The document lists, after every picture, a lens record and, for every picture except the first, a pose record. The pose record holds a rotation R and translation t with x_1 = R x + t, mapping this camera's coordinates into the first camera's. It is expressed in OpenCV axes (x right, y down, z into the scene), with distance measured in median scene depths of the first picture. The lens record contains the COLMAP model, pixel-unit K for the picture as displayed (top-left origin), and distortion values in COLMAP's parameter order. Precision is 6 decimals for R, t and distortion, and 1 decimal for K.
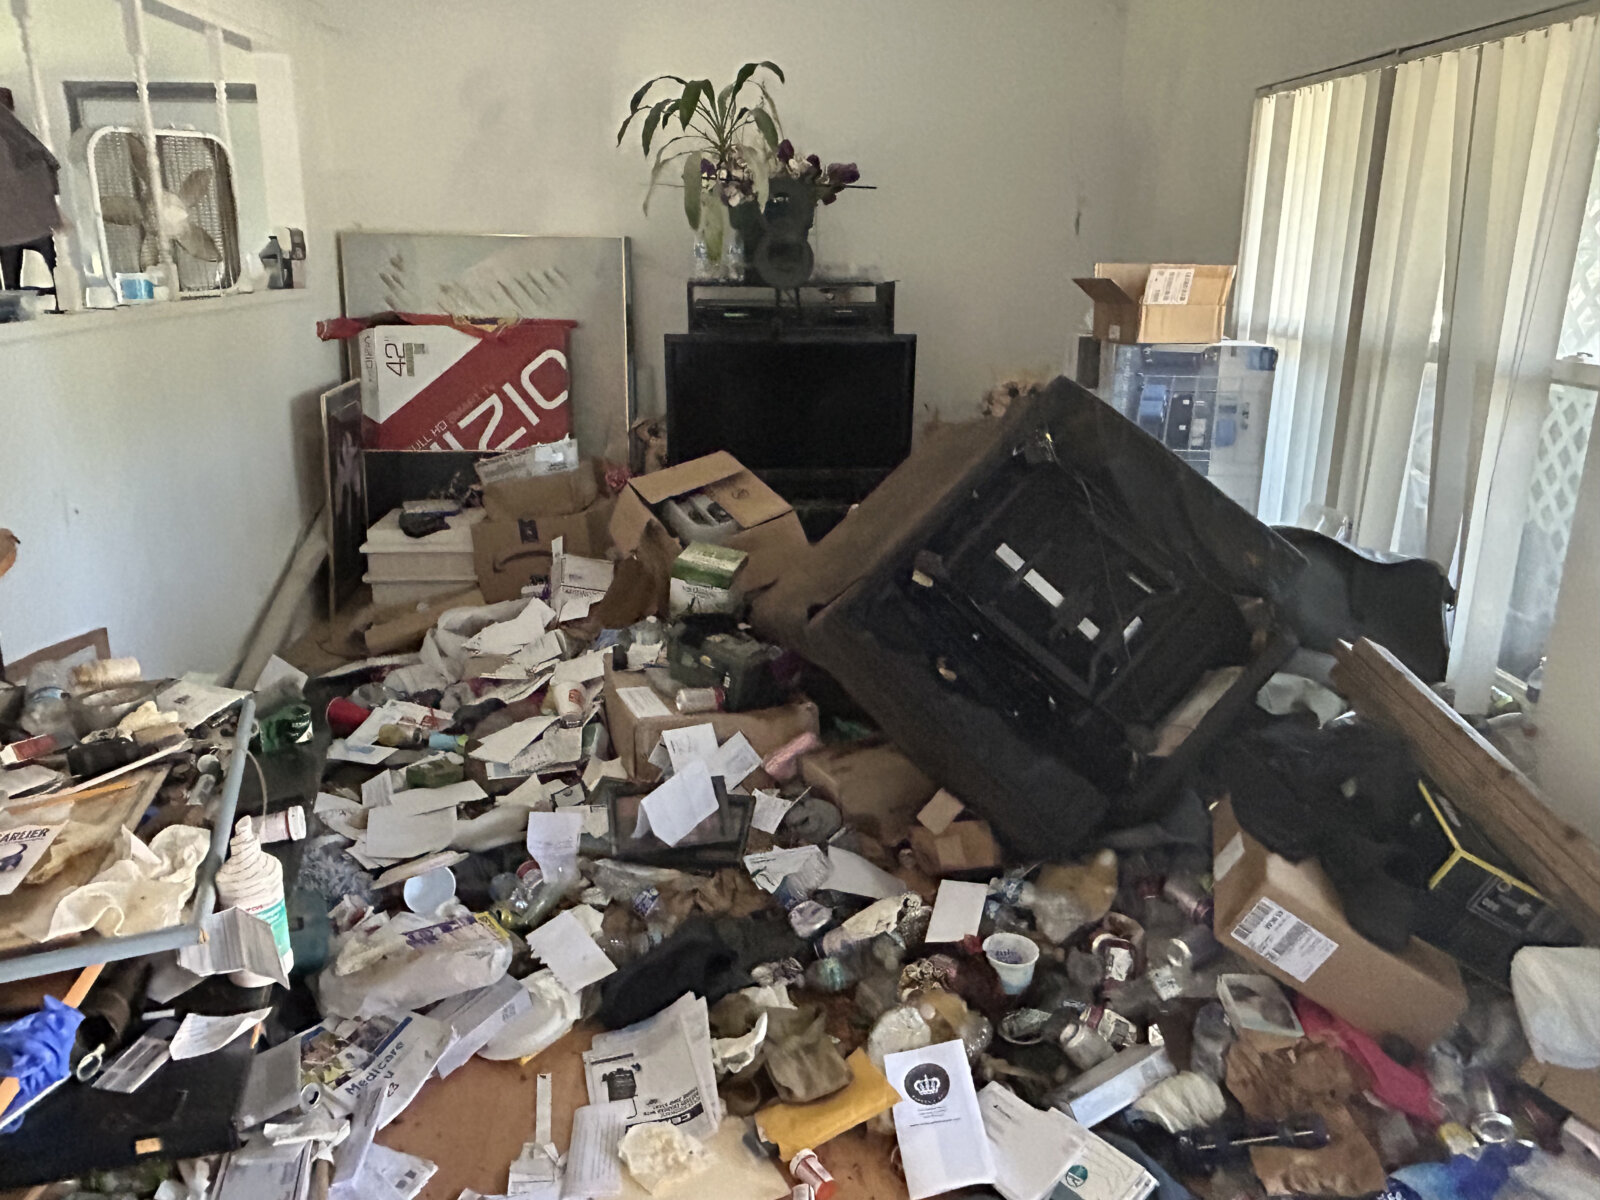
lens RADIAL K [[1230.5, 0, 825.8], [0, 1230.5, 602.4], [0, 0, 1]] dist [0.005524, -0.027341]
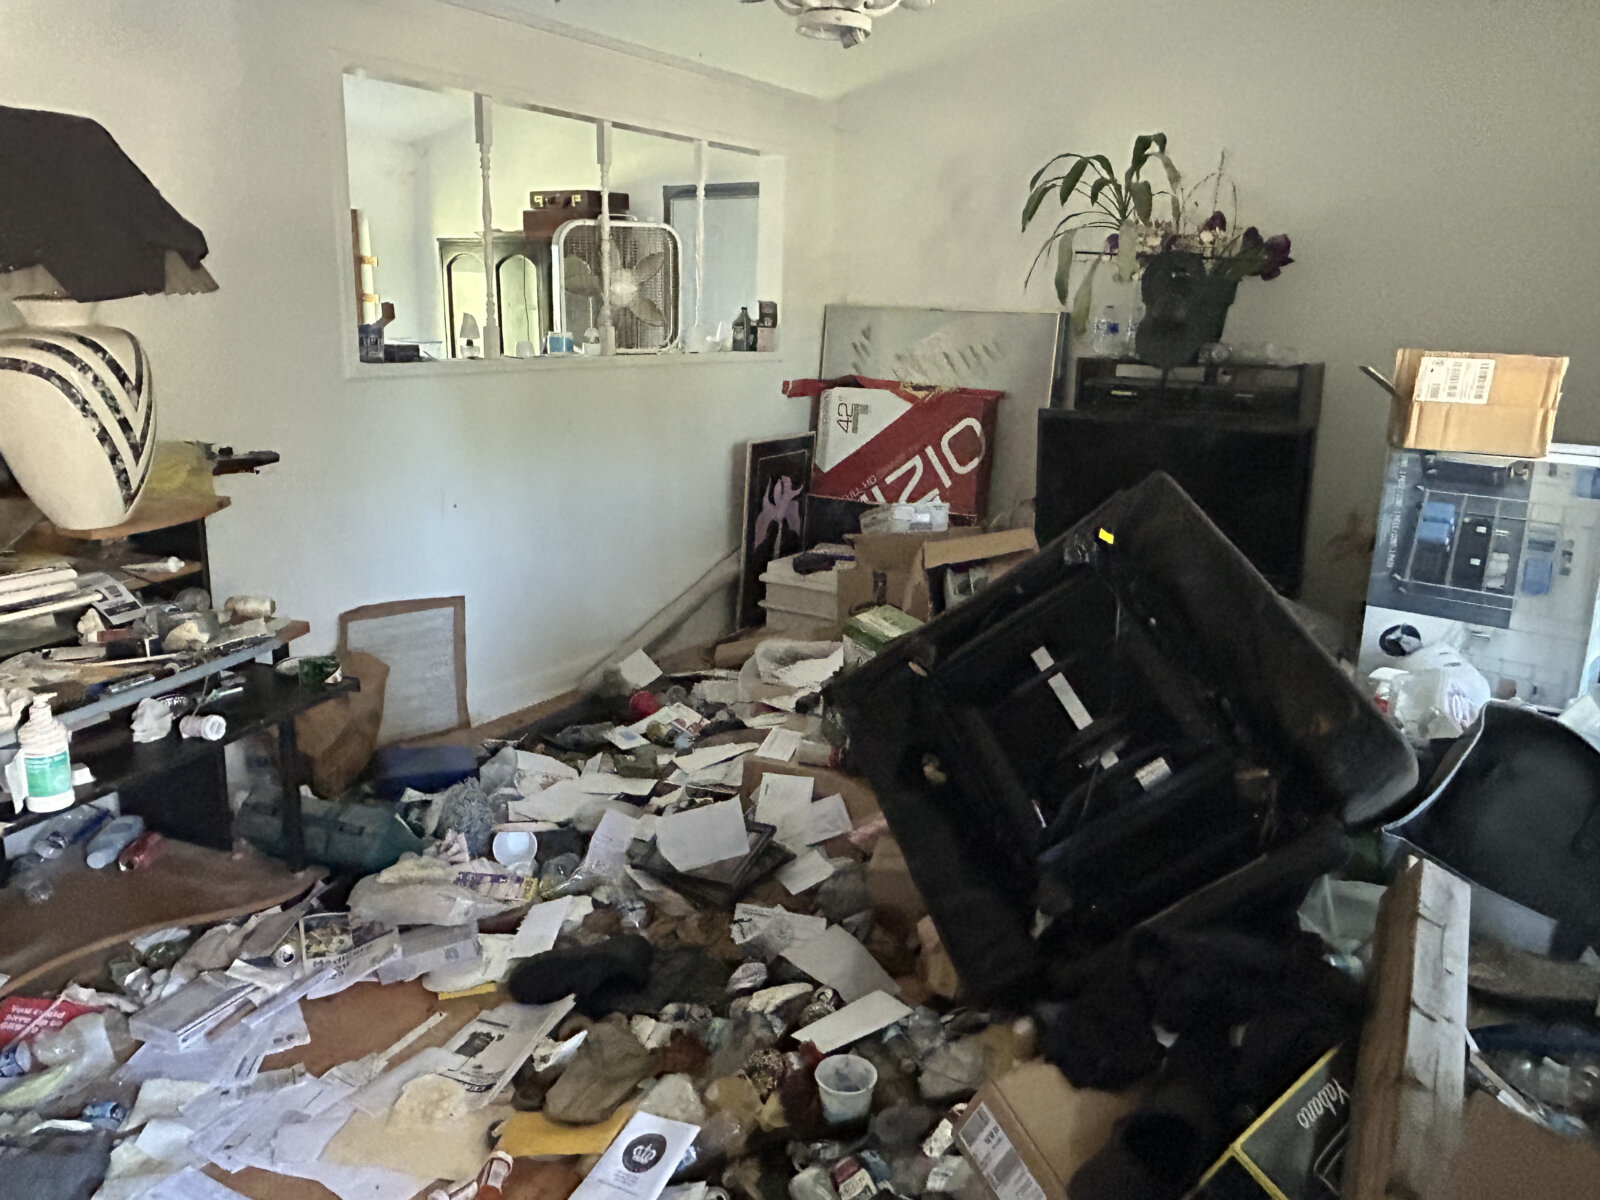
lens RADIAL K [[1235.7, 0, 805.1], [0, 1235.7, 578.2], [0, 0, 1]] dist [0.018163, -0.052216]
pose [[0.784530, 0.142712, -0.603446, 0.355042], [-0.190218, 0.981625, -0.015150, -0.033680], [0.590195, 0.126672, 0.797260, 0.114769]]
